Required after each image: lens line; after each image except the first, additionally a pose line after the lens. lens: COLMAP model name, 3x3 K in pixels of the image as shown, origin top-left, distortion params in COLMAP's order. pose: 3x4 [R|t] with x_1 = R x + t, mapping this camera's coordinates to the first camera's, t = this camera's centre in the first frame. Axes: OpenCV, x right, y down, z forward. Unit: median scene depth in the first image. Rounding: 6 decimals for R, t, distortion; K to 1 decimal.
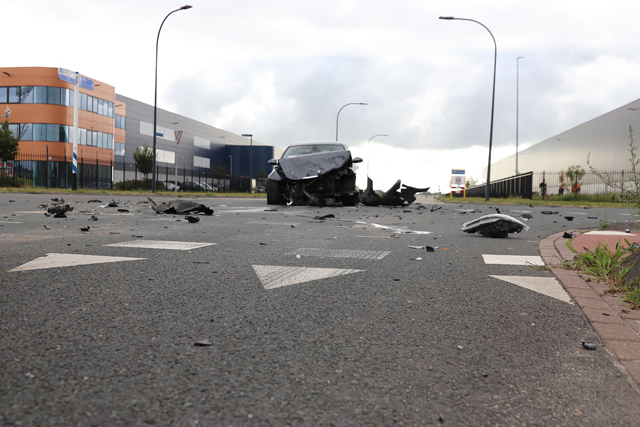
lens RADIAL K [[713.4, 0, 320.0], [0, 713.4, 213.5], [0, 0, 1]] dist [-0.116877, 0.024117]
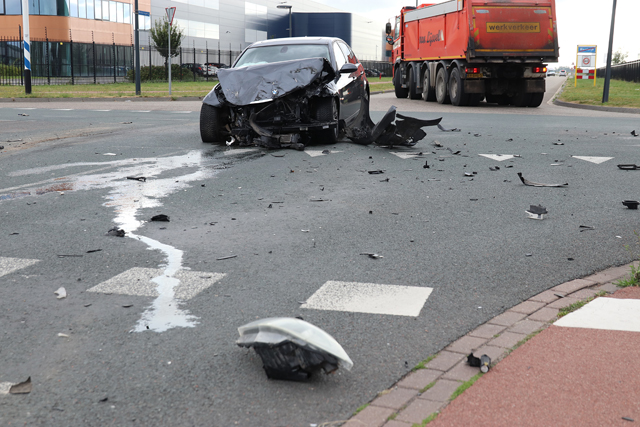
lens RADIAL K [[909.0, 0, 320.0], [0, 909.0, 213.5], [0, 0, 1]] dist [-0.000722, -0.023353]
pose [[0.993870, 0.001634, -0.110543, 0.128499], [0.012232, 0.992126, 0.124646, -0.051578], [0.109876, -0.125234, 0.986024, 0.184550]]
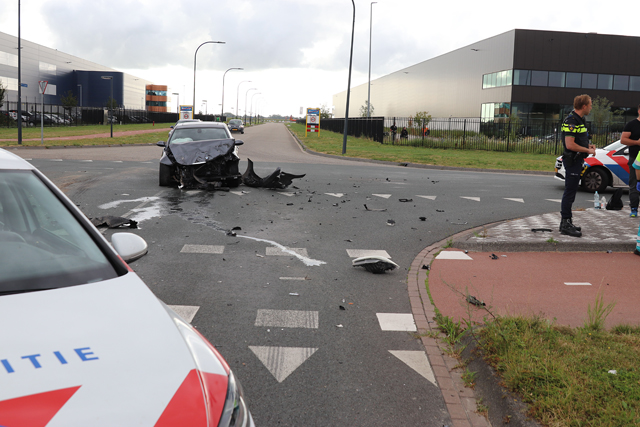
lens RADIAL K [[713.4, 0, 320.0], [0, 713.4, 213.5], [0, 0, 1]] dist [-0.116877, 0.024117]
pose [[0.978160, -0.014575, 0.207342, -0.059998], [-0.007569, 0.994379, 0.105606, -0.090587], [-0.207716, -0.104868, 0.972552, -0.134163]]
